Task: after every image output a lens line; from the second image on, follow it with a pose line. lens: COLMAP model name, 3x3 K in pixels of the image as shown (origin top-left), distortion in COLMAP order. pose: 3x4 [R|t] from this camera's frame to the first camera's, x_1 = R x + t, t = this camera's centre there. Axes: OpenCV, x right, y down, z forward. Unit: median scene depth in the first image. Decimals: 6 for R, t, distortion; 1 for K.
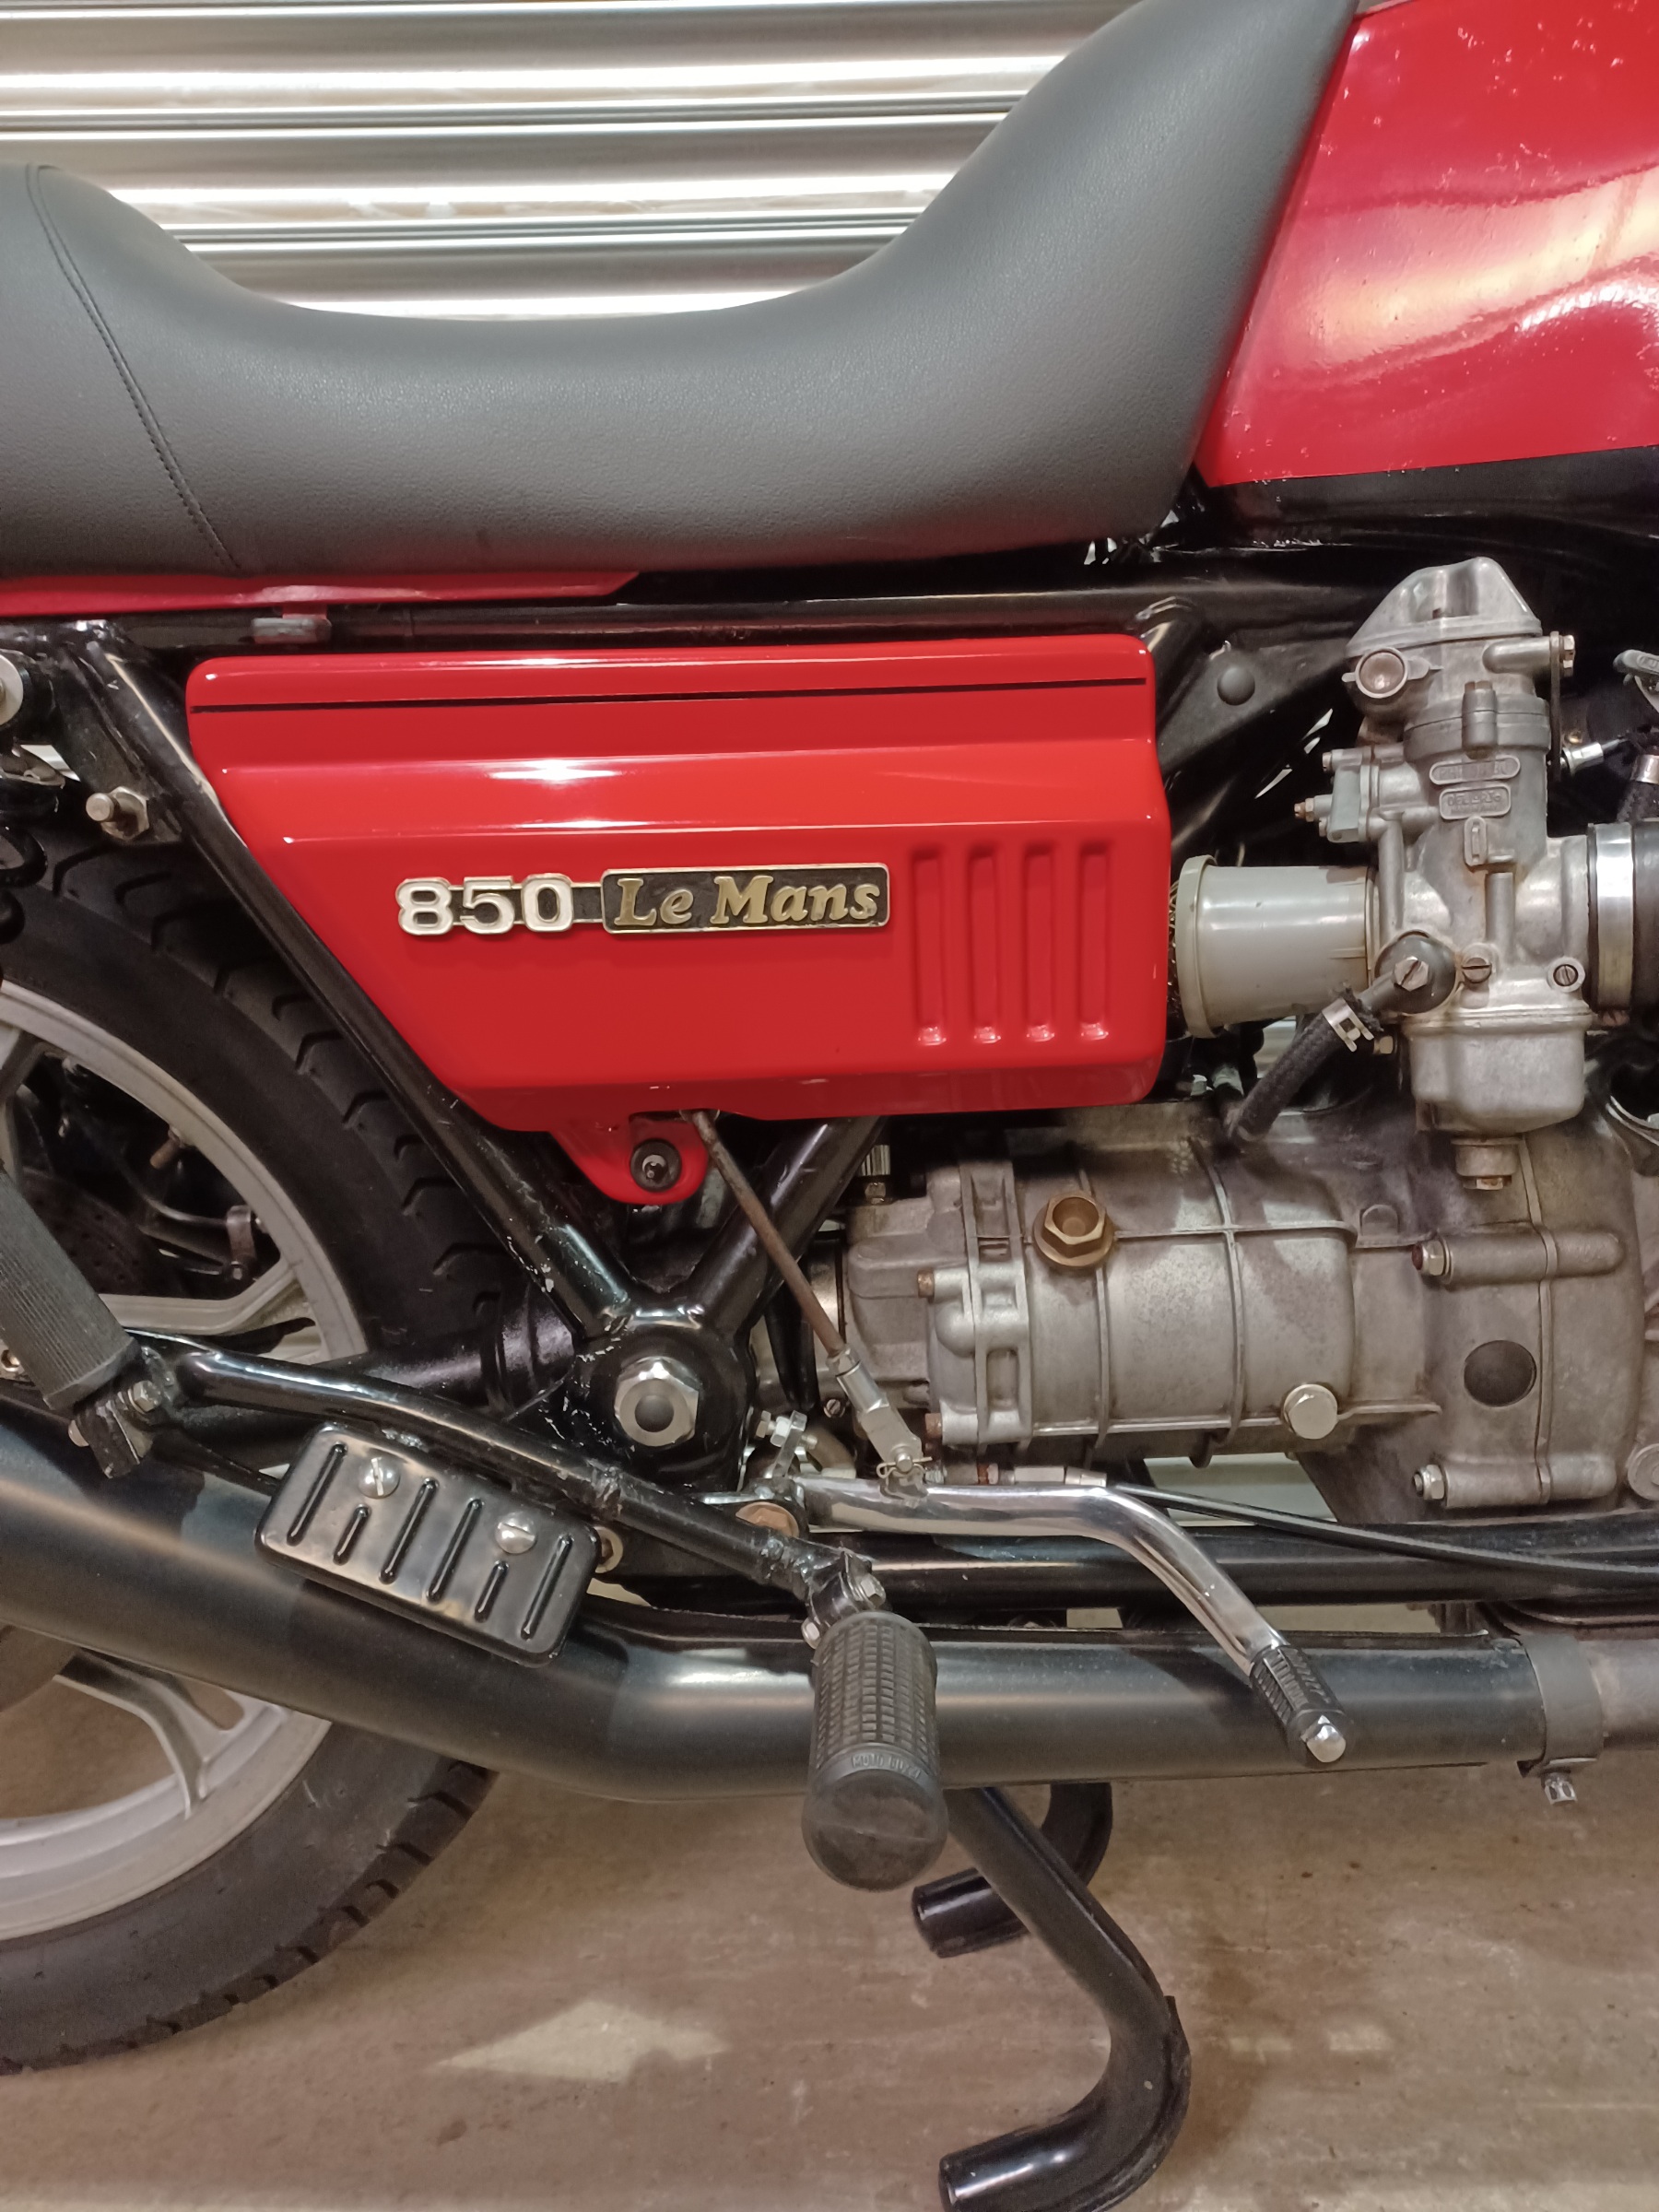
lens RADIAL K [[1612.5, 0, 840.2], [0, 1612.5, 1114.0], [0, 0, 1]] dist [0.023655, 0.003828]
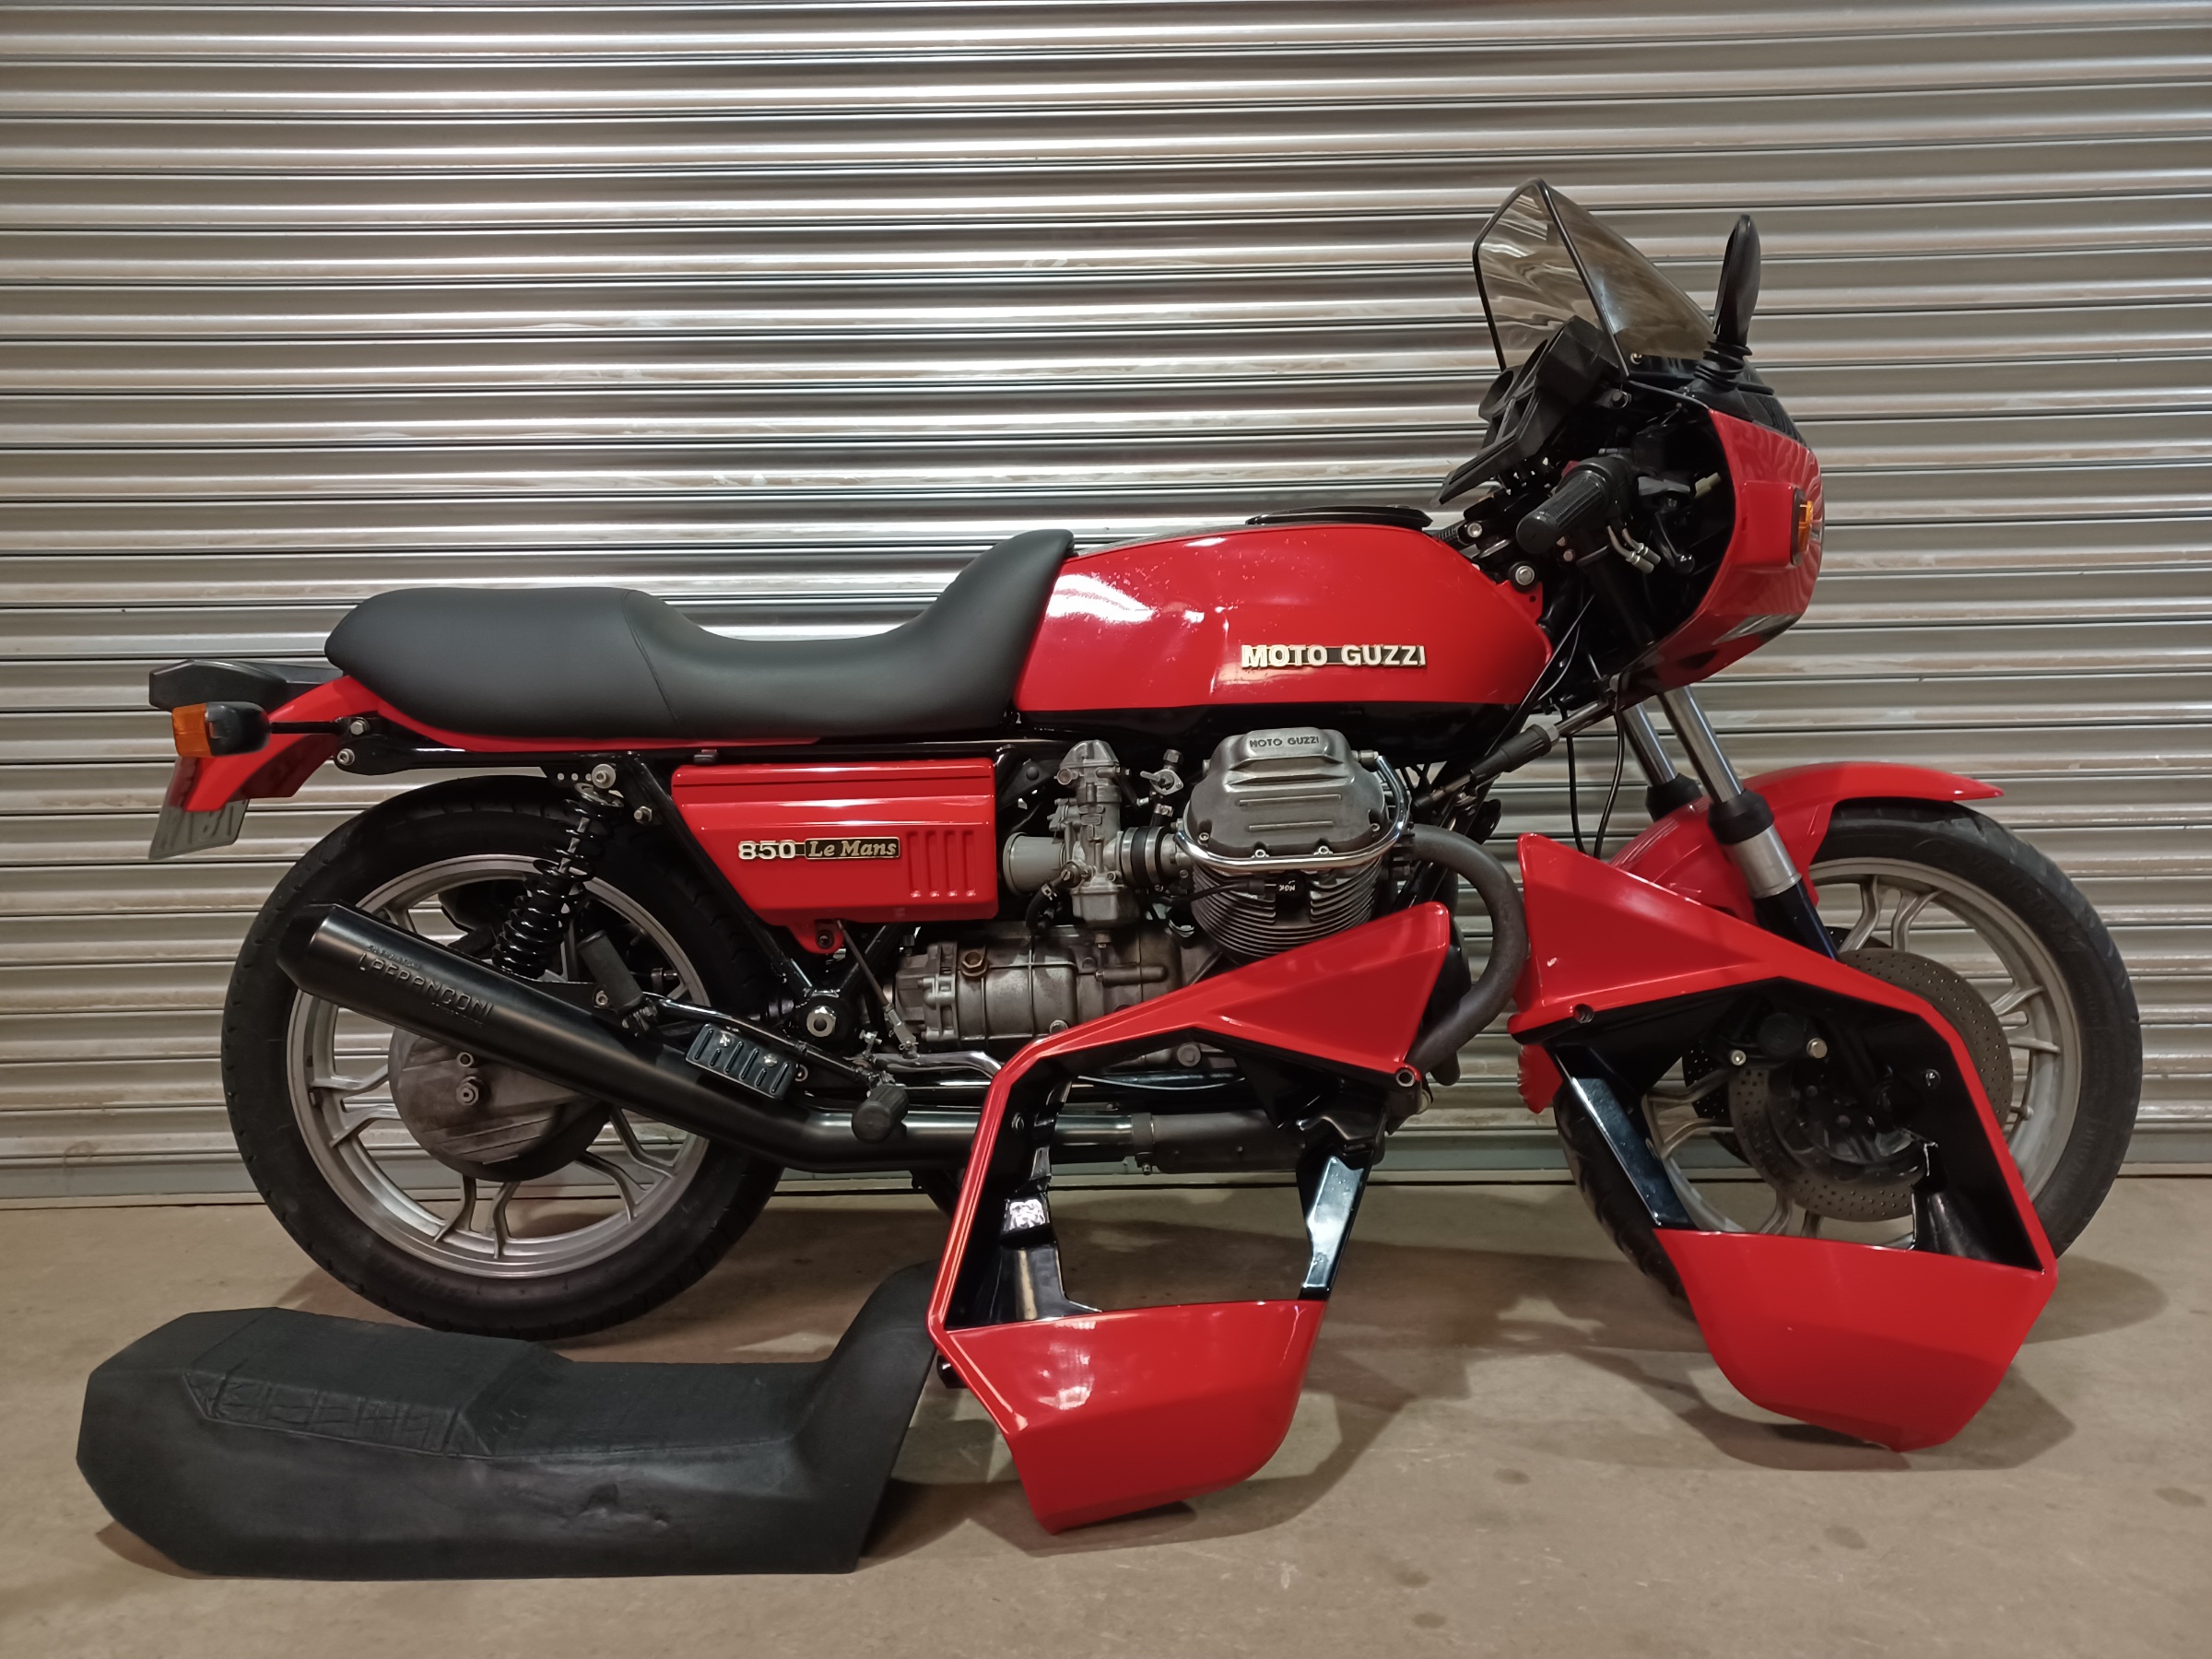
lens RADIAL K [[1612.5, 0, 1115.8], [0, 1612.5, 829.0], [0, 0, 1]] dist [0.023655, 0.003828]
pose [[0.999922, 0.009926, -0.007547, 0.409670], [-0.010613, 0.995198, -0.097303, 0.107345], [0.006545, 0.097376, 0.995226, -1.799763]]
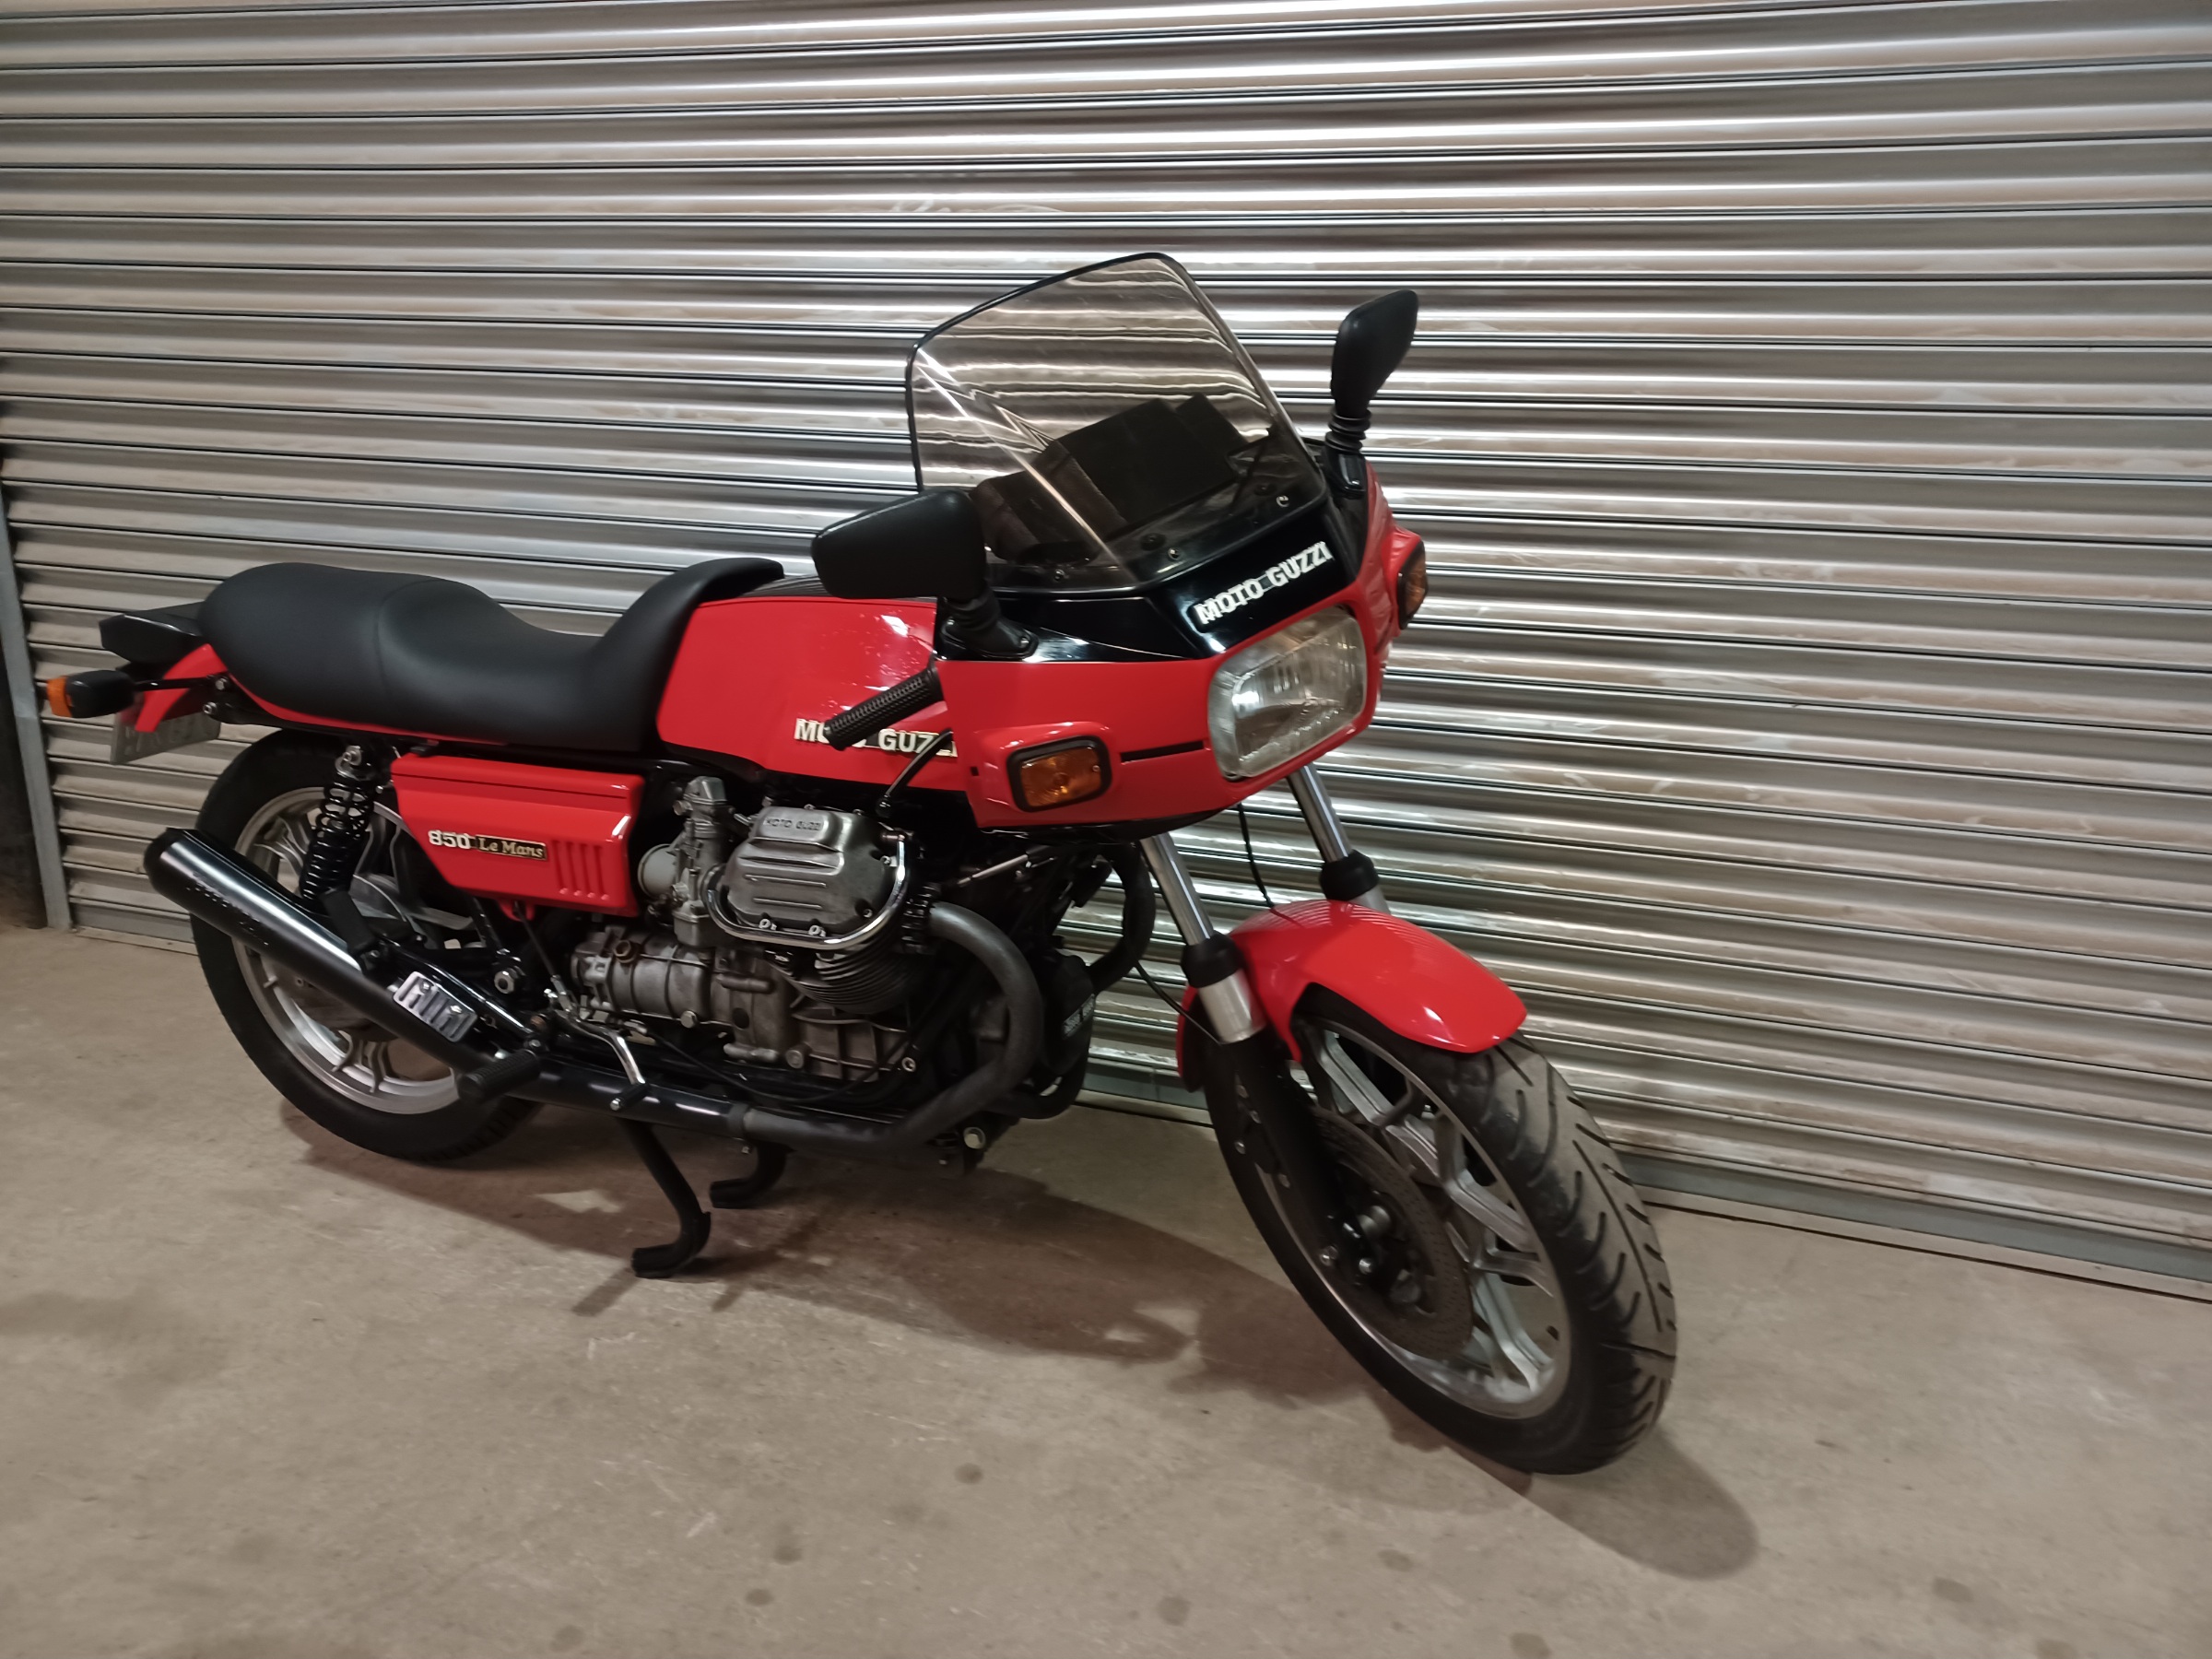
lens RADIAL K [[1612.5, 0, 1114.5], [0, 1612.5, 839.5], [0, 0, 1]] dist [0.023655, 0.003828]
pose [[0.944886, 0.135533, -0.298030, 1.985137], [-0.100646, 0.986457, 0.129514, -0.660842], [0.311547, -0.092380, 0.945730, -1.718454]]
